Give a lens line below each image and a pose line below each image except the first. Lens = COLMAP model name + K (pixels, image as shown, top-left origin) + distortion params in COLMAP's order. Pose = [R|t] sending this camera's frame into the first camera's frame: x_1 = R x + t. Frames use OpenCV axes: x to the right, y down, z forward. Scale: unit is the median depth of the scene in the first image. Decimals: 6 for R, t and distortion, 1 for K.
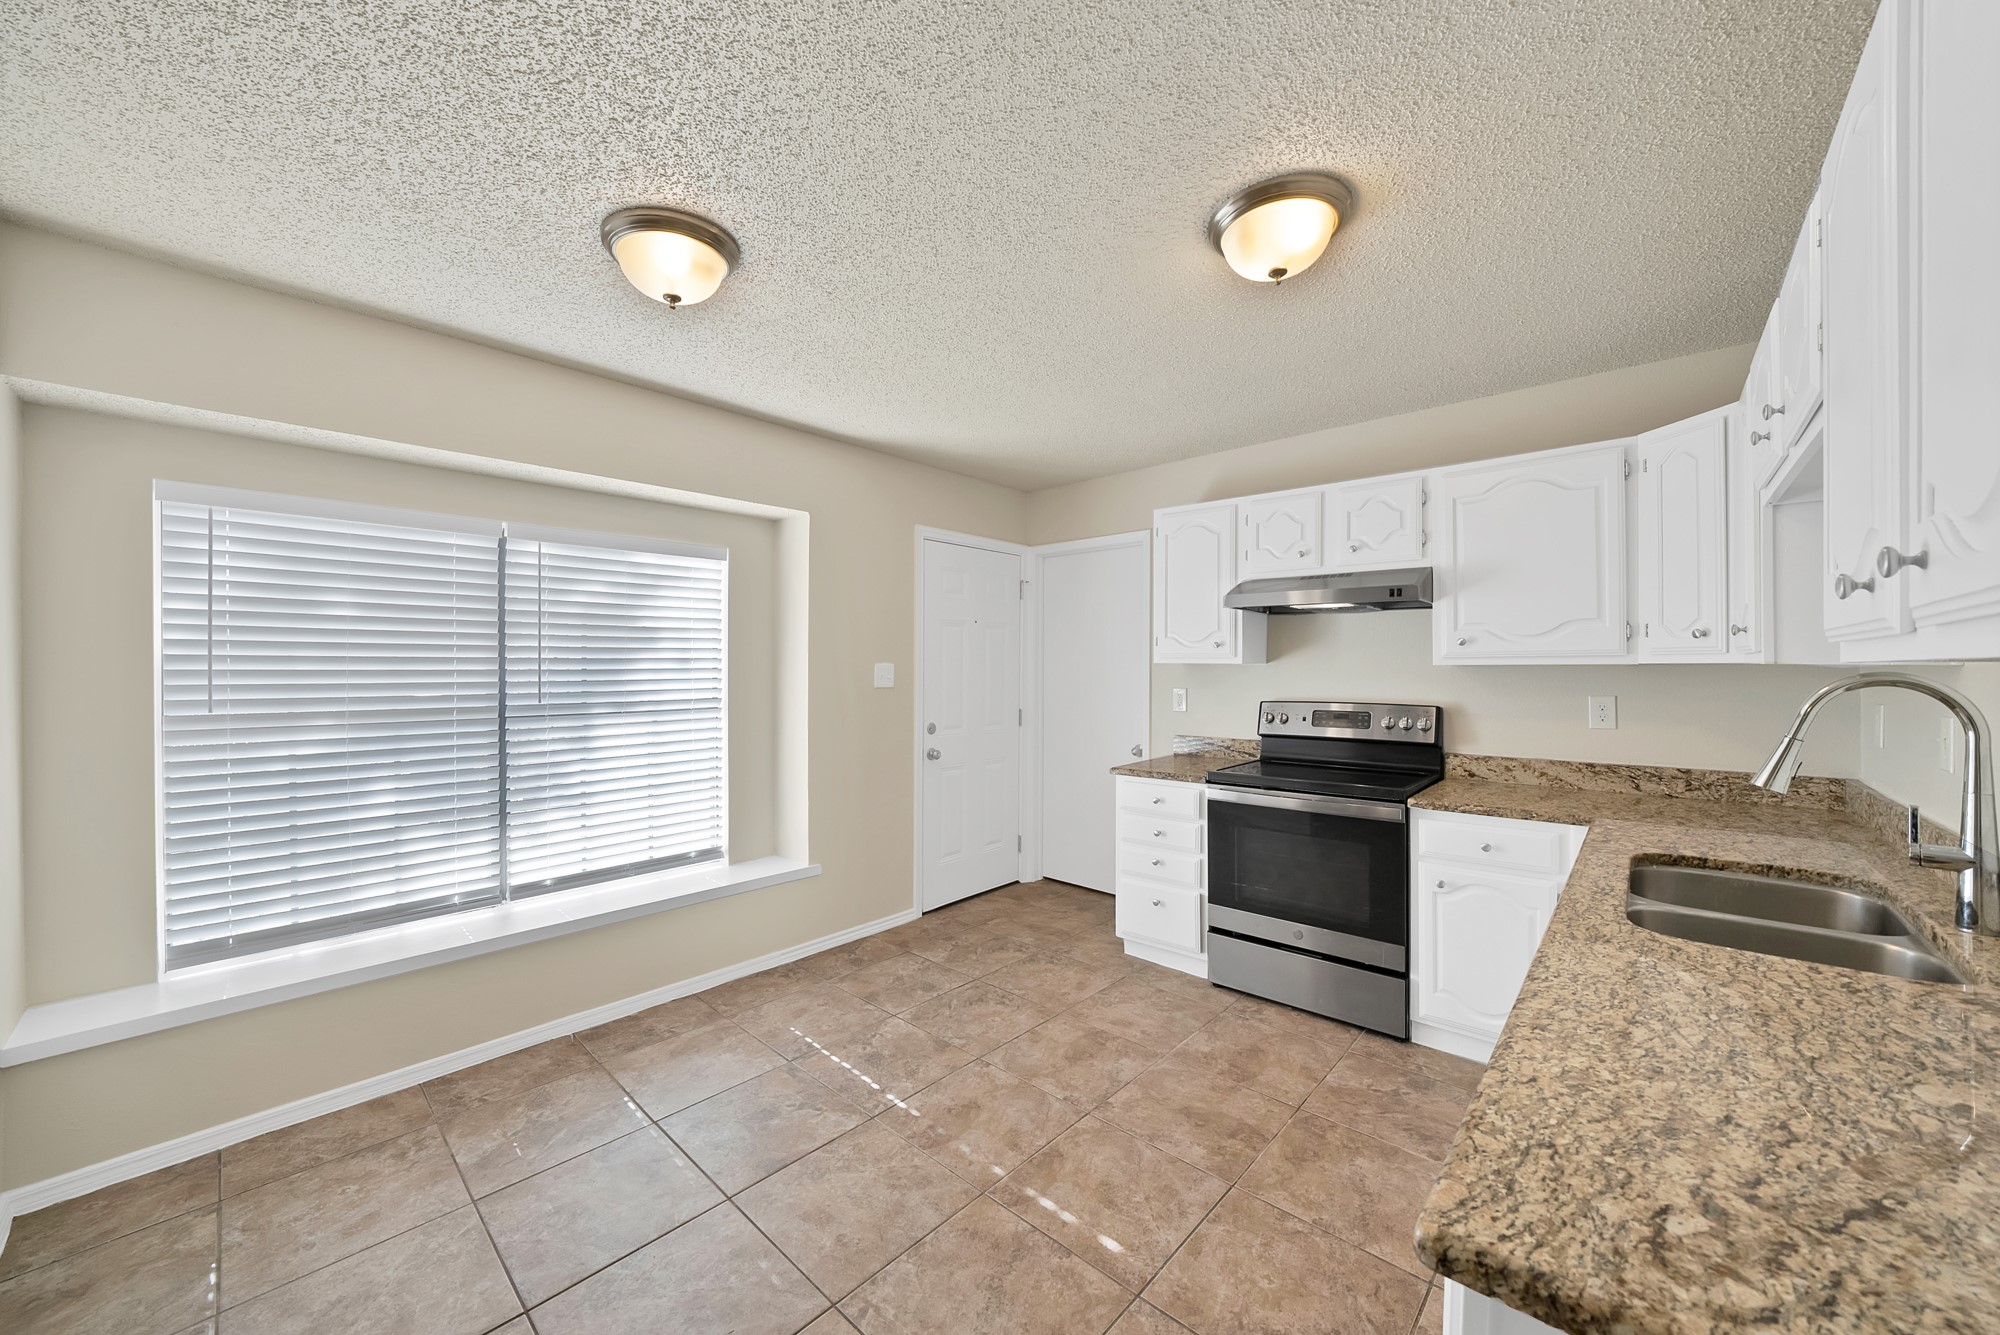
lens RADIAL K [[724.7, 0, 974.5], [0, 724.7, 663.0], [0, 0, 1]] dist [-0.022909, 0.001146]
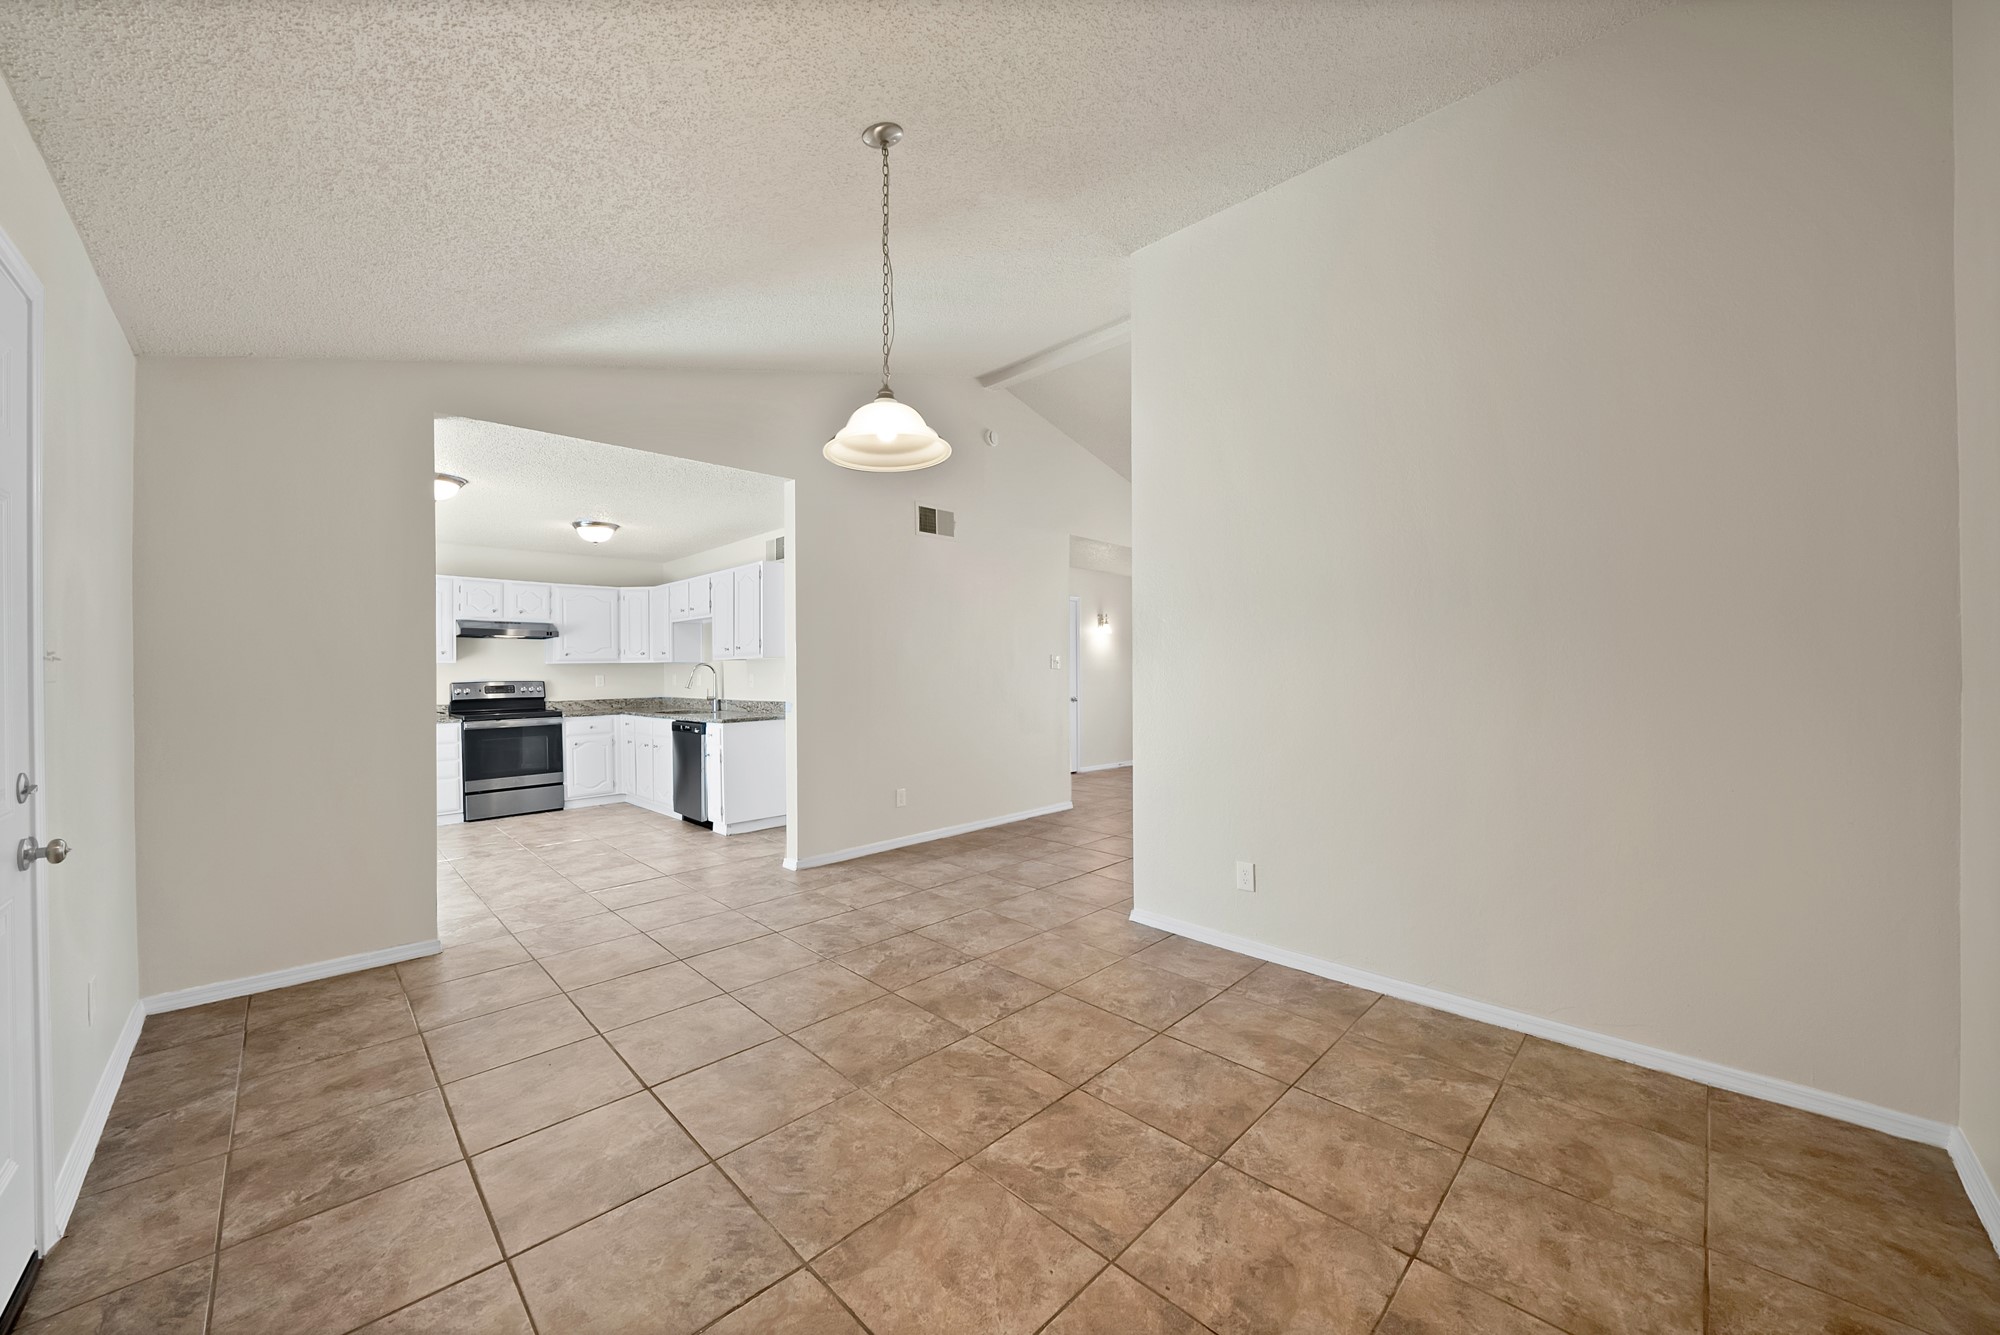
lens RADIAL K [[724.7, 0, 984.3], [0, 724.7, 664.9], [0, 0, 1]] dist [-0.022909, 0.001146]
pose [[0.012280, 0.009412, 0.999880, -1.764481], [0.004703, 0.999944, -0.009471, 0.038231], [-0.999914, 0.004819, 0.012235, -0.492684]]
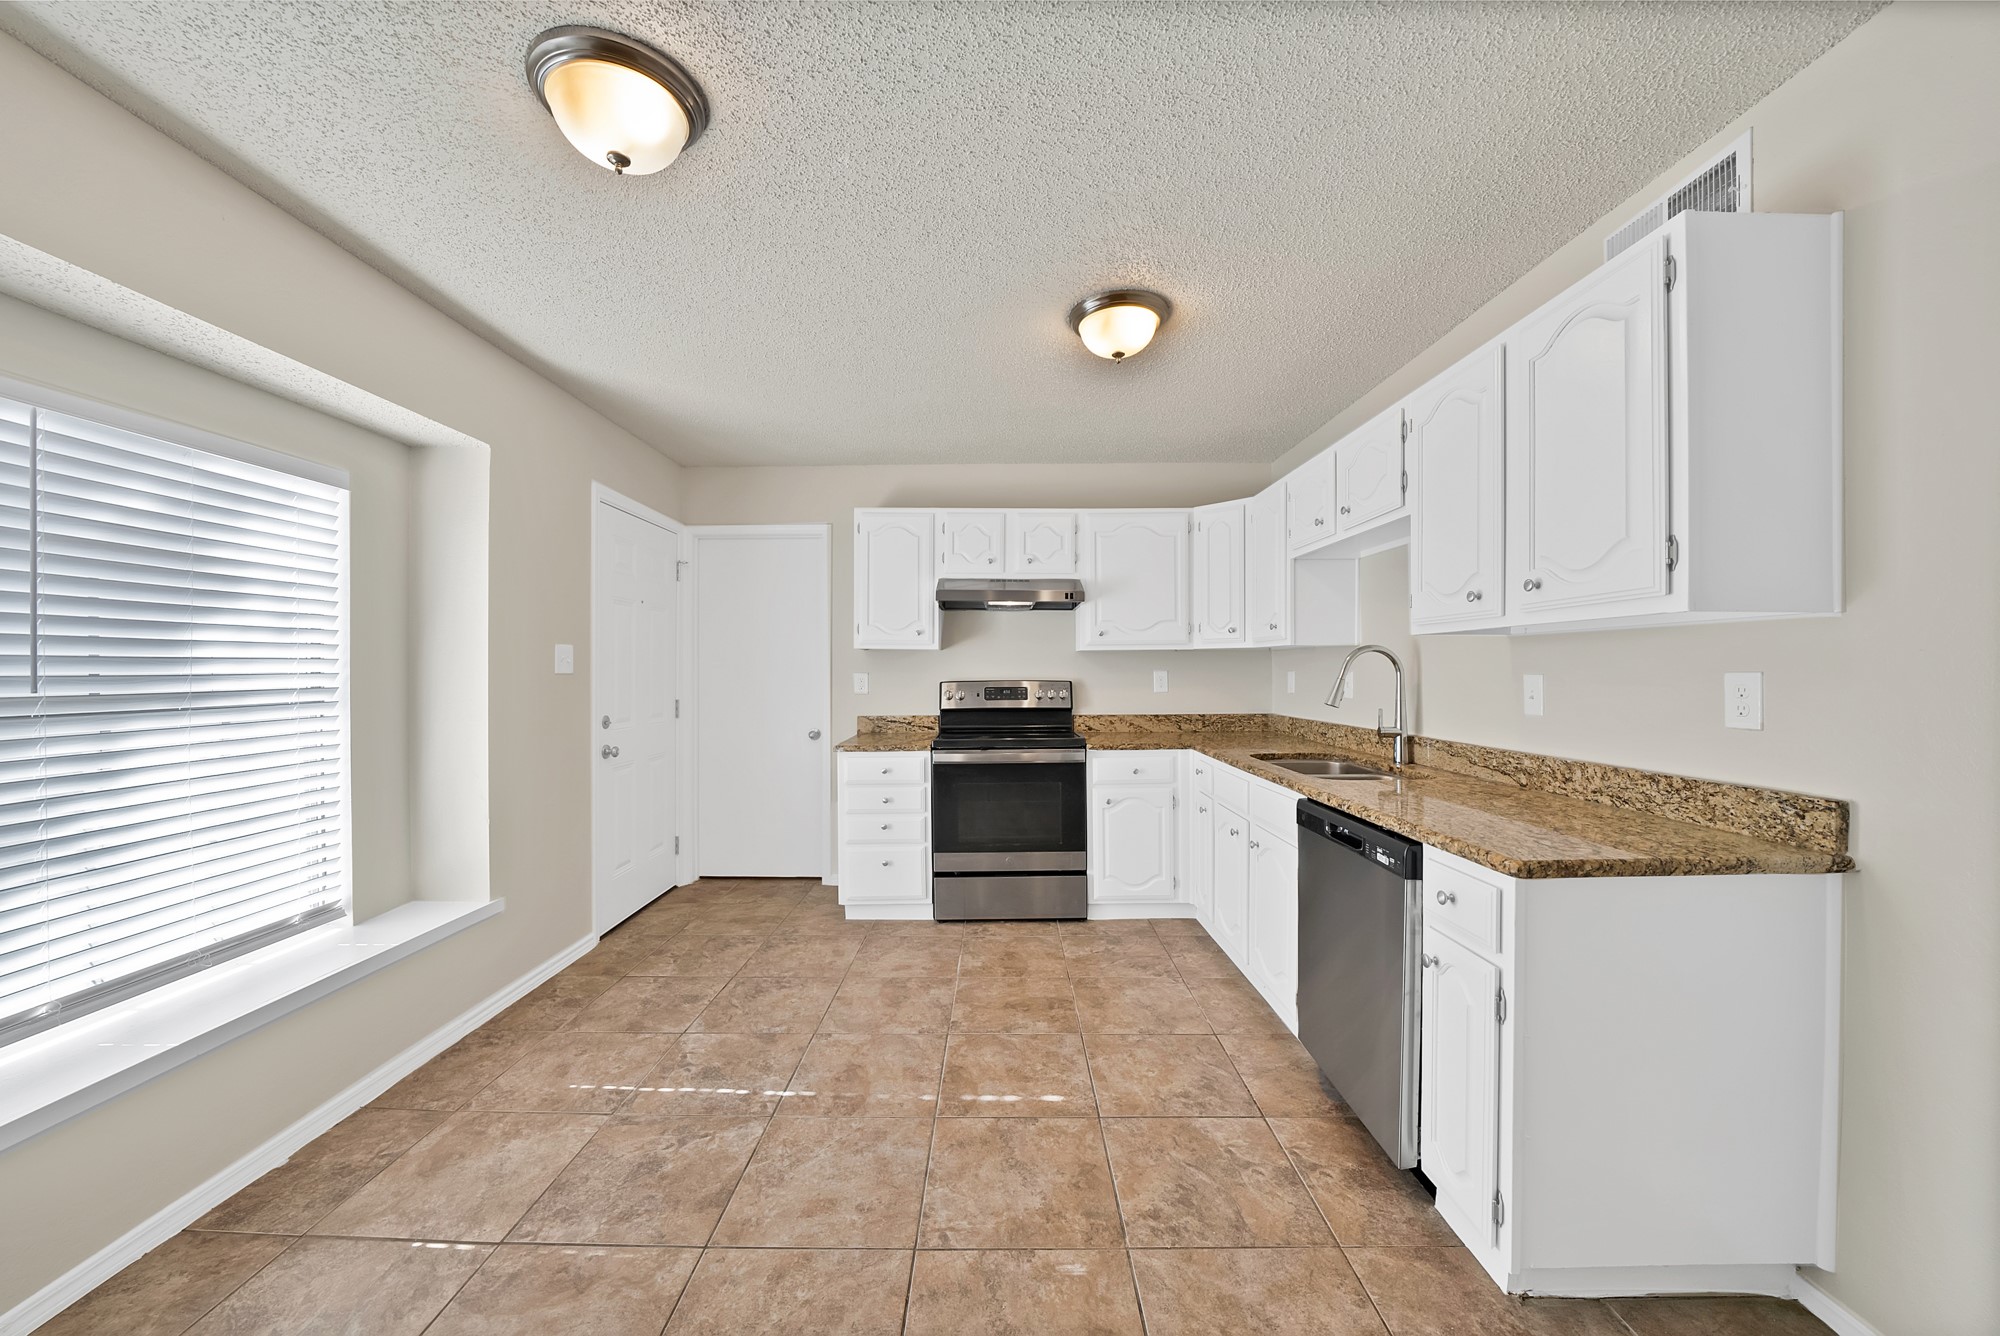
lens RADIAL K [[724.7, 0, 979.9], [0, 724.7, 668.9], [0, 0, 1]] dist [-0.022909, 0.001146]
pose [[0.736154, -0.000844, 0.676814, -0.444353], [-0.000740, 0.999998, 0.002052, 0.035881], [-0.676814, -0.002011, 0.736151, 0.098234]]
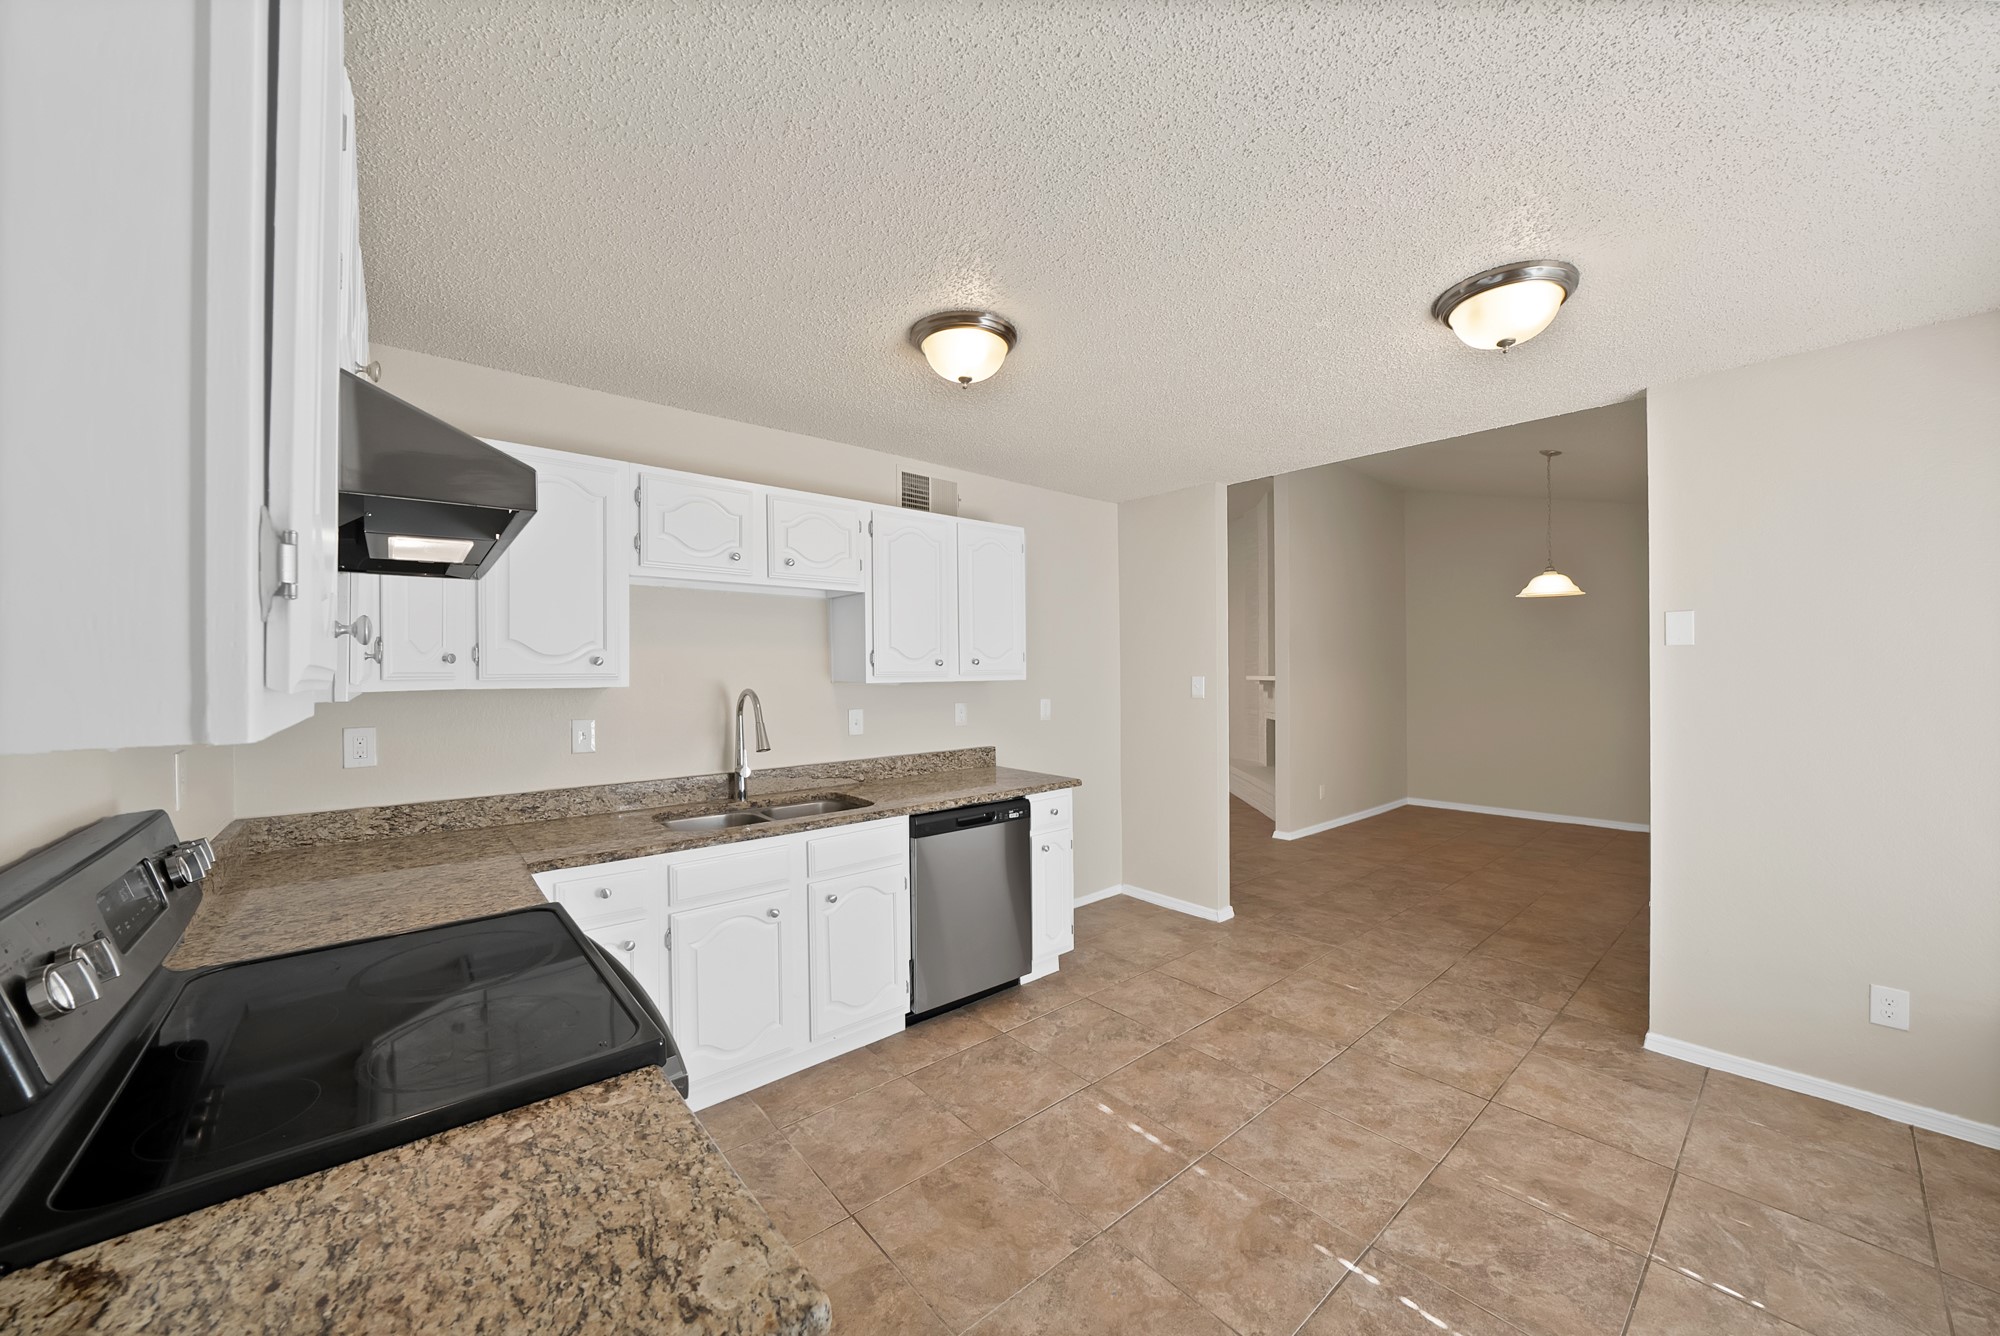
lens RADIAL K [[724.7, 0, 1007.0], [0, 724.7, 667.2], [0, 0, 1]] dist [-0.022909, 0.001146]
pose [[-0.996666, 0.007249, 0.081269, 0.153150], [0.006574, 0.999942, -0.008569, -0.013587], [-0.081327, -0.008006, -0.996655, 1.418569]]
